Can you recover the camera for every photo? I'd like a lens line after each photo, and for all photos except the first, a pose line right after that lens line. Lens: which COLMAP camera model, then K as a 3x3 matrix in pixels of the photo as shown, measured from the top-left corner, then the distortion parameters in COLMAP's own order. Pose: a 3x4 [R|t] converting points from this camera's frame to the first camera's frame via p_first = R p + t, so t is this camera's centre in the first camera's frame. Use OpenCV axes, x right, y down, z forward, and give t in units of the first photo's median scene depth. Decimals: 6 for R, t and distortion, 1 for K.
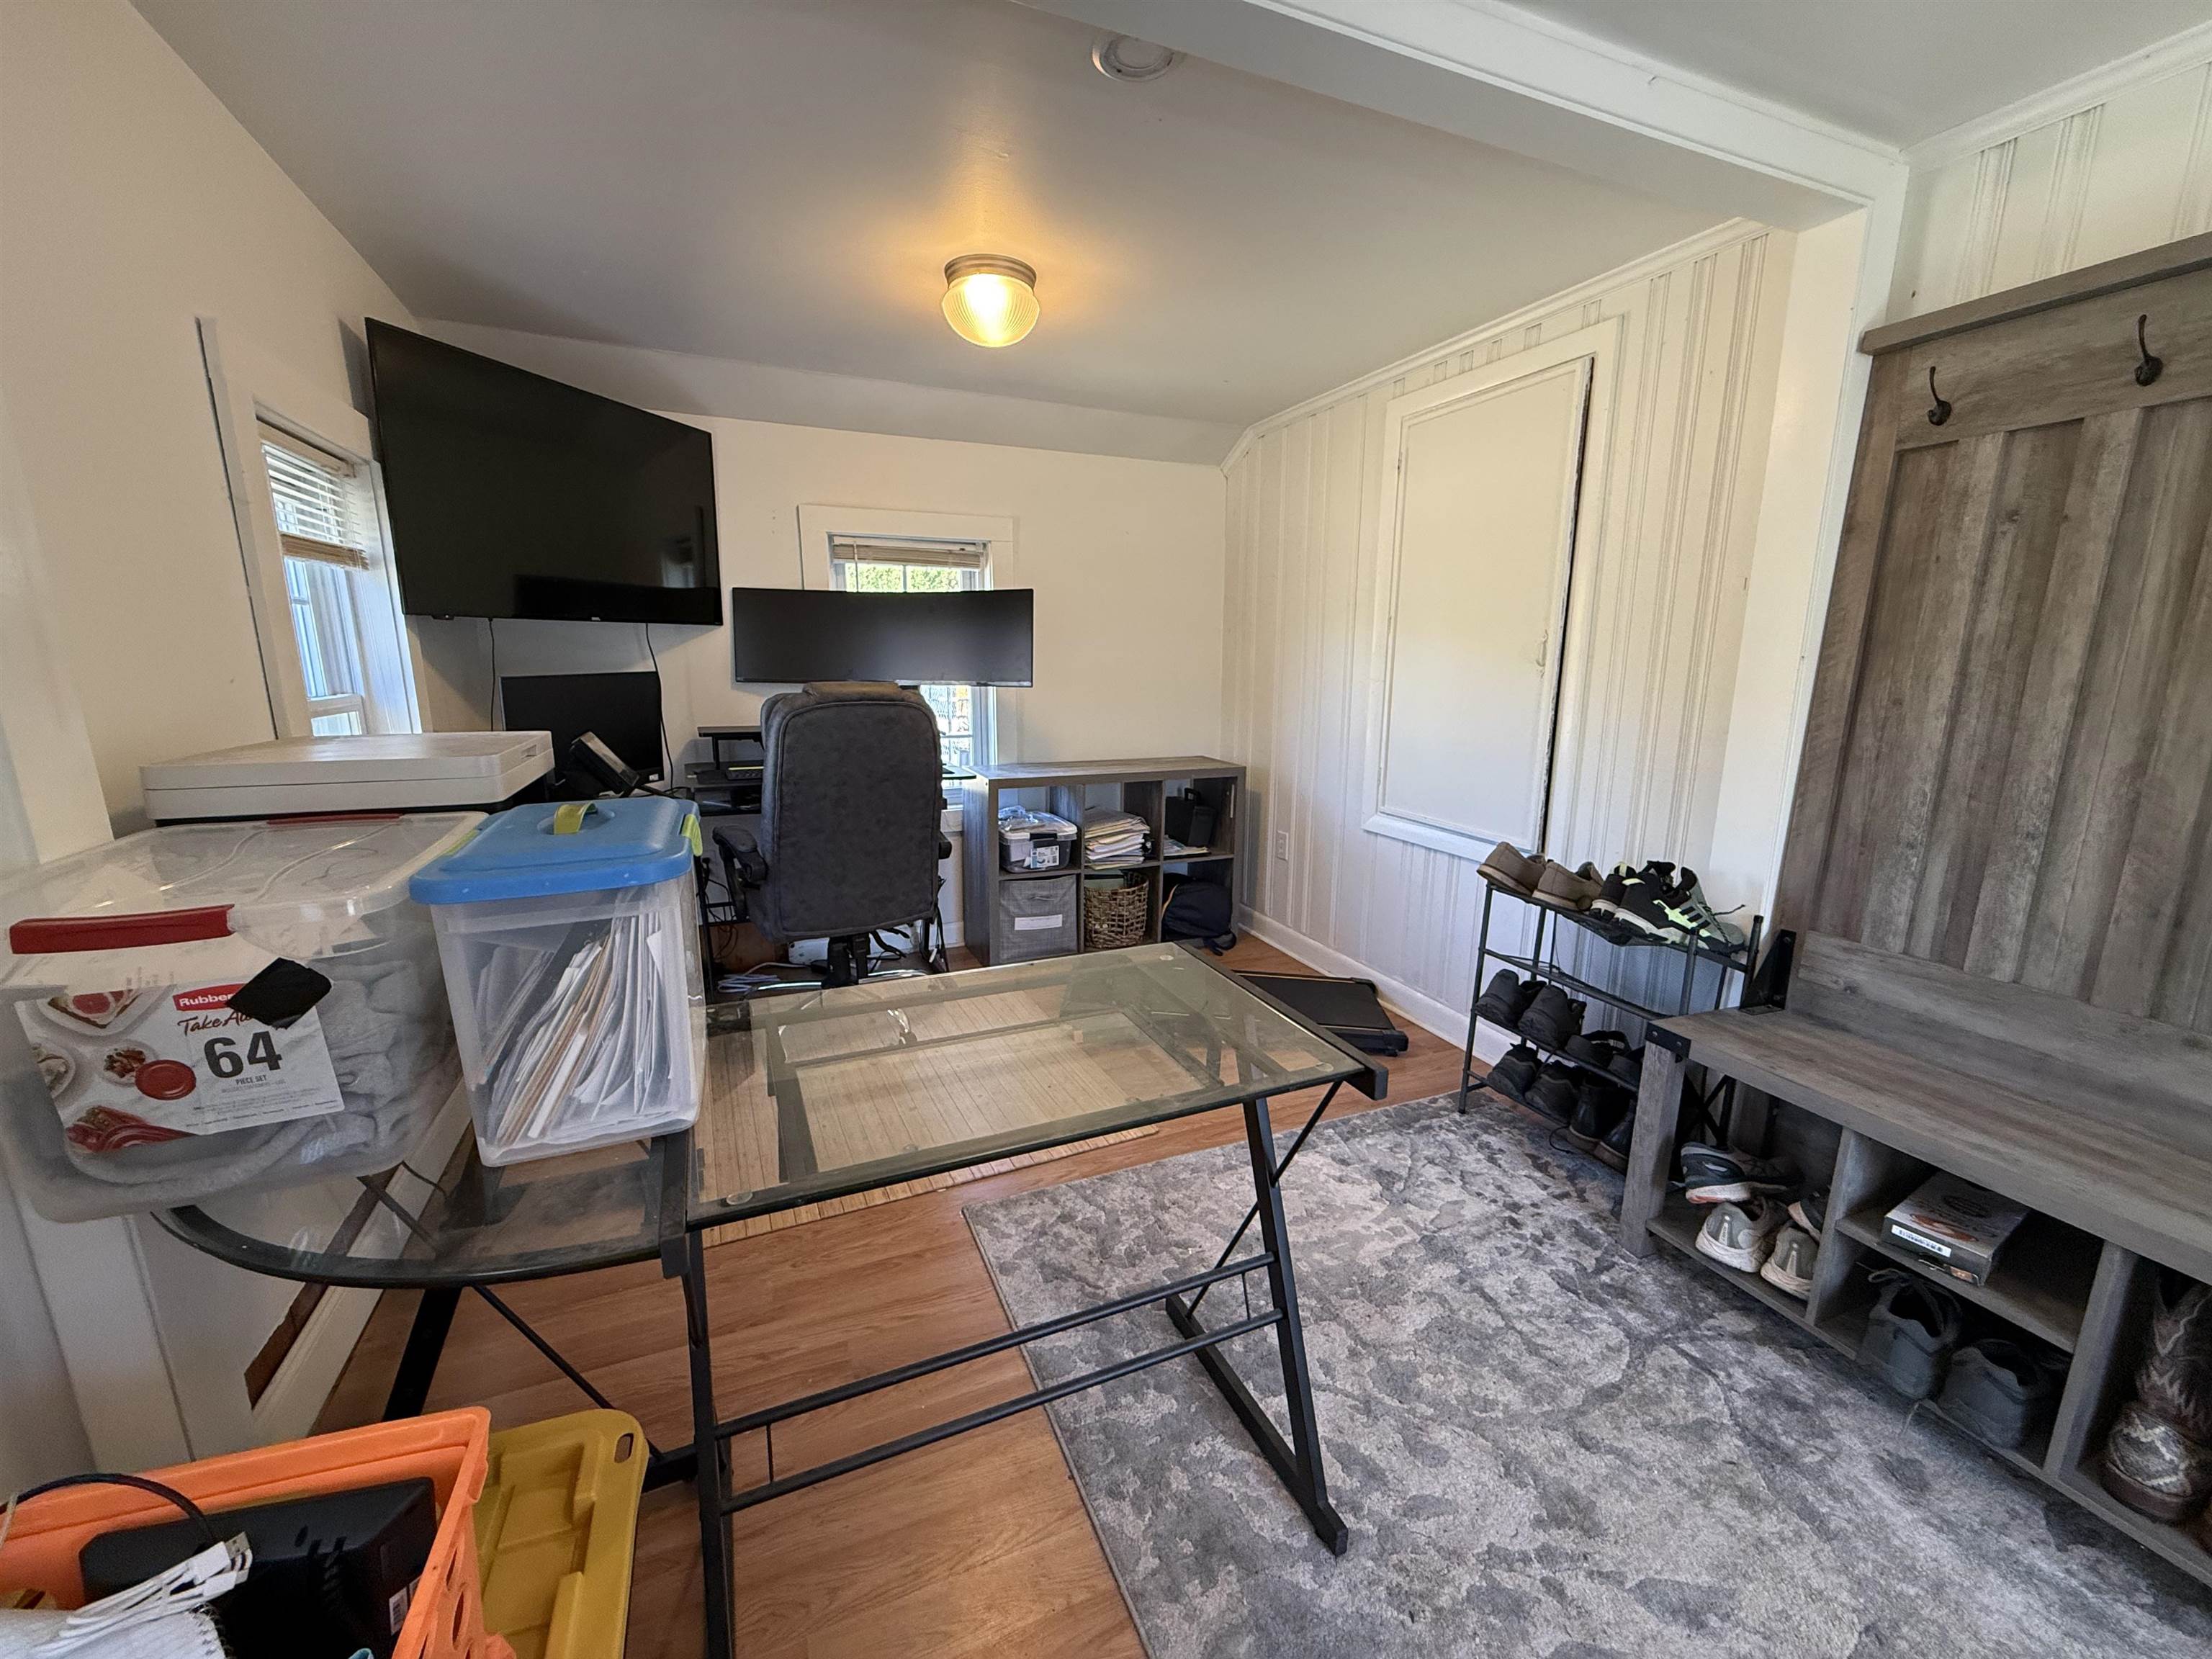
lens RADIAL K [[885.3, 0, 1102.7], [0, 885.3, 833.2], [0, 0, 1]] dist [0.011621, 0.000174]
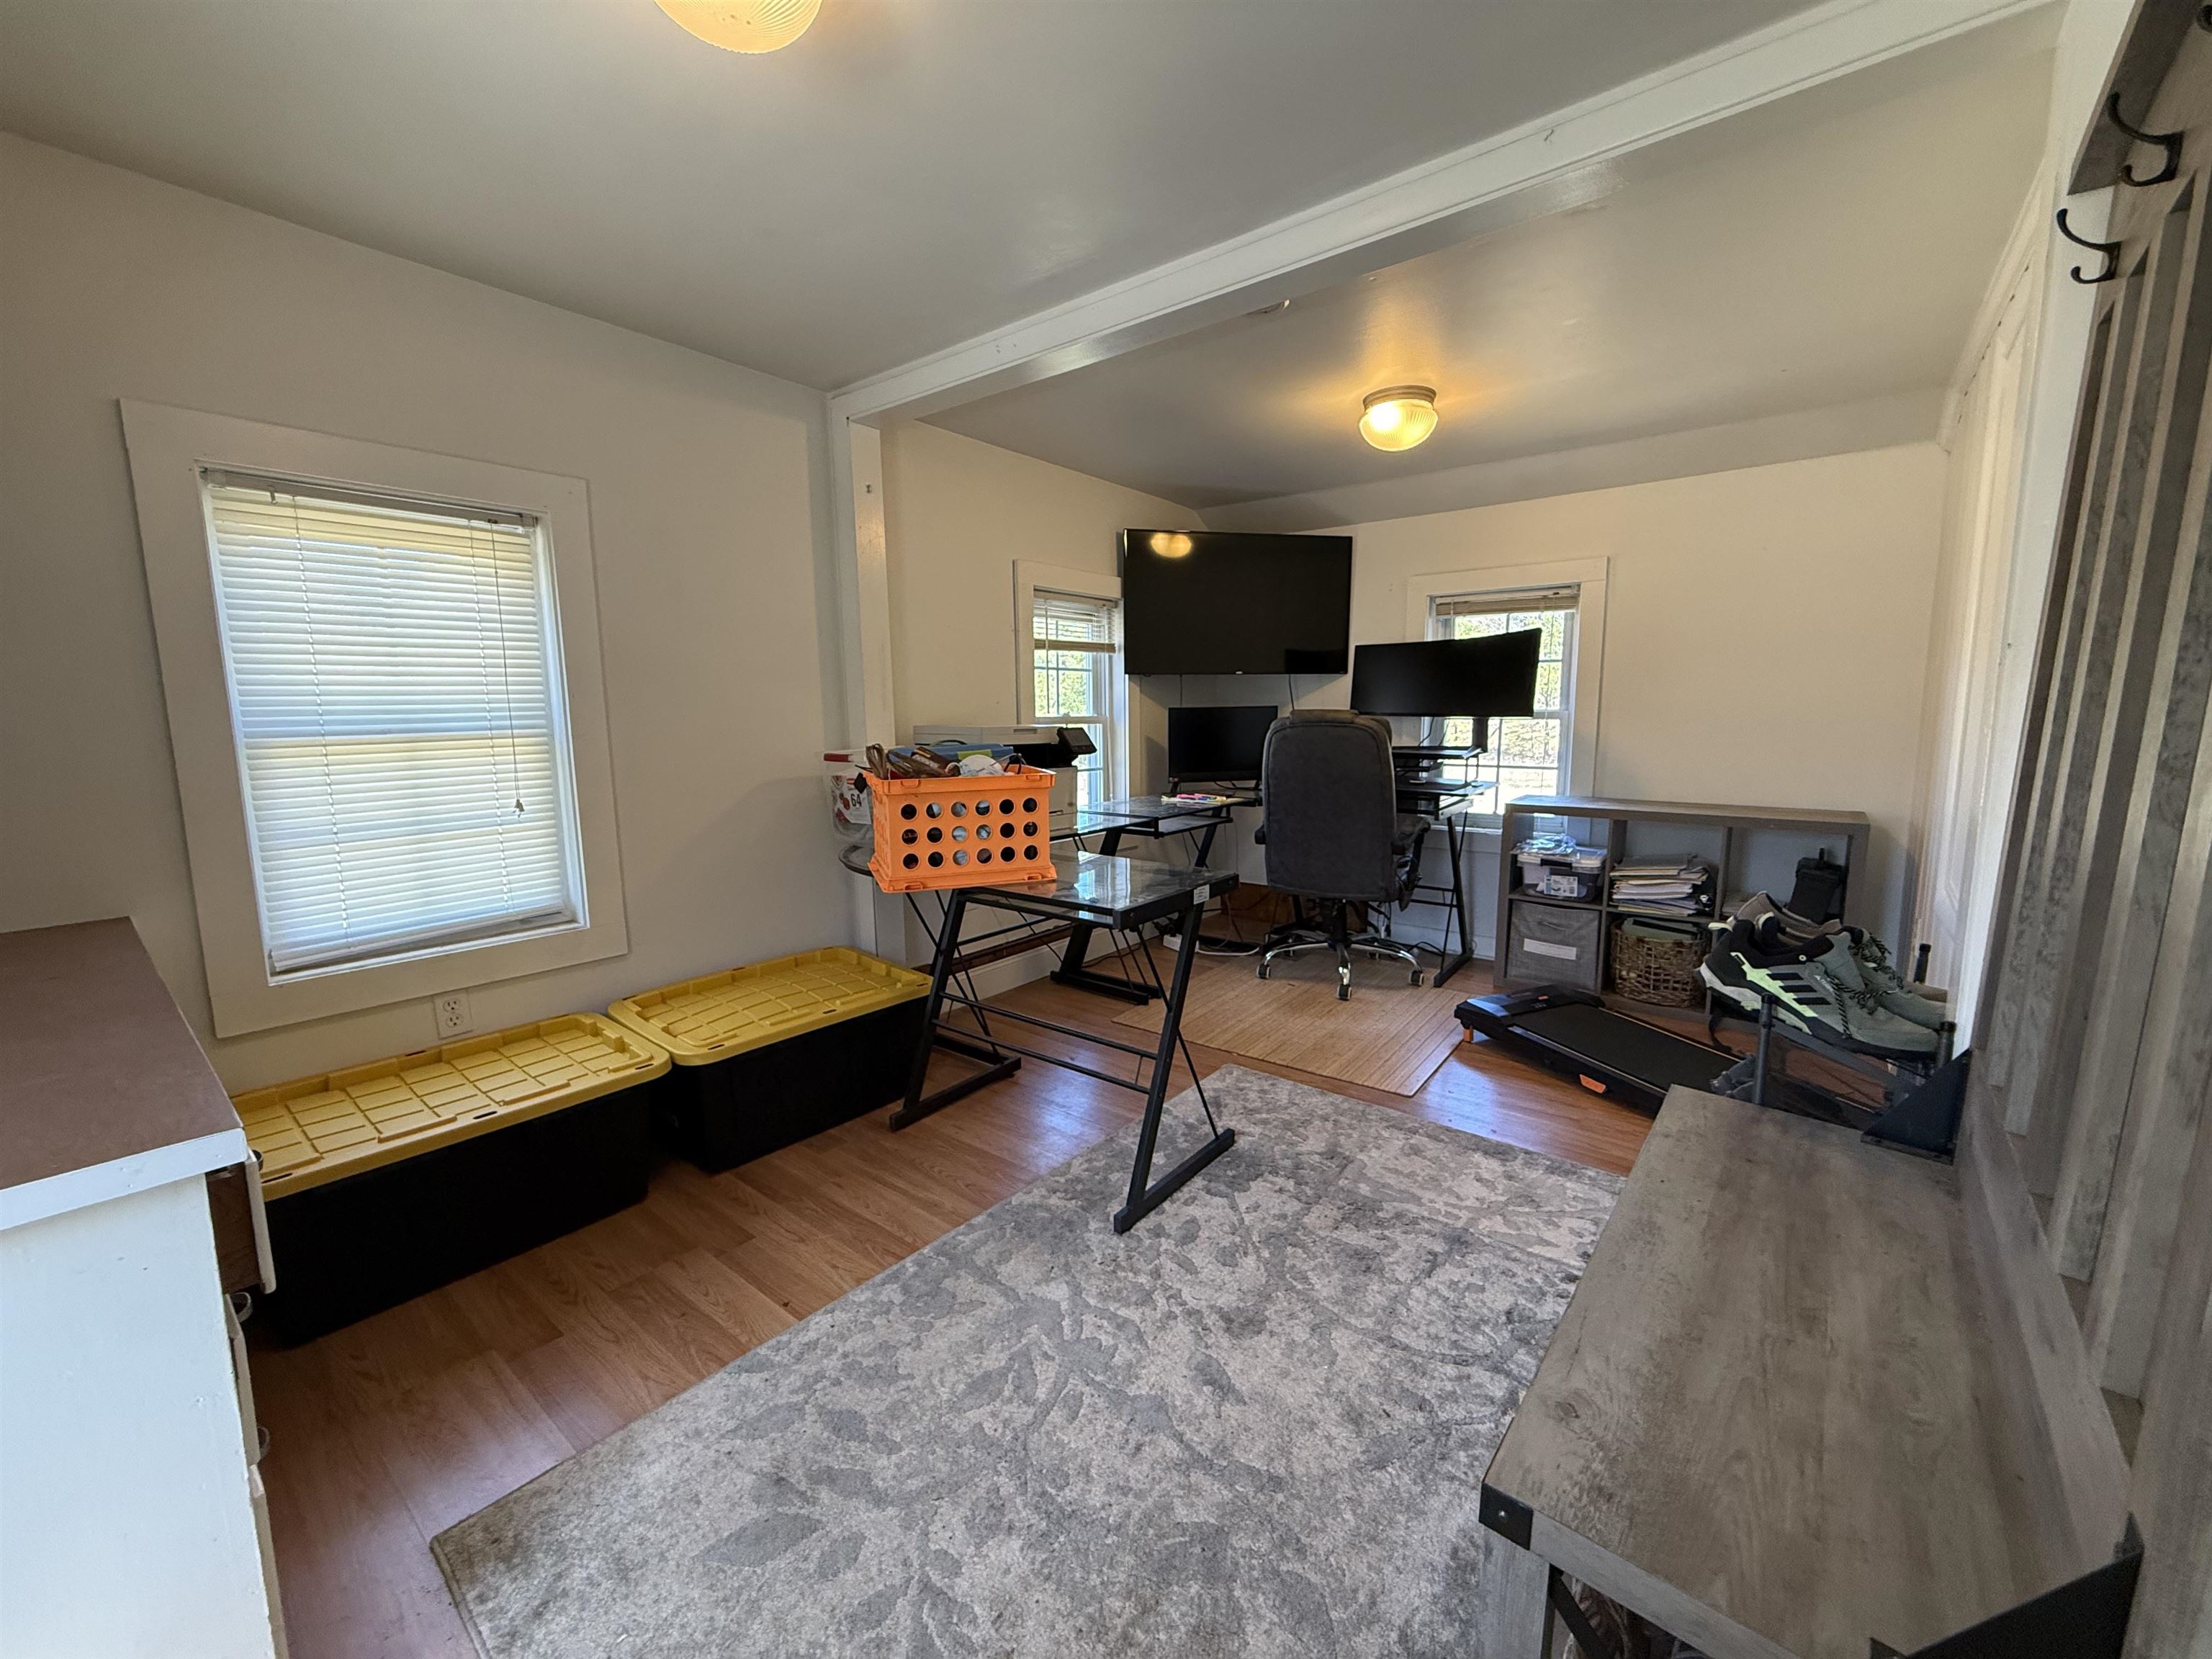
lens RADIAL K [[885.3, 0, 1104.2], [0, 885.3, 839.0], [0, 0, 1]] dist [0.011621, 0.000174]
pose [[0.472555, 0.120012, -0.873092, 0.889467], [-0.170511, 0.984416, 0.043026, 0.030868], [0.864649, 0.128539, 0.485654, 0.070630]]
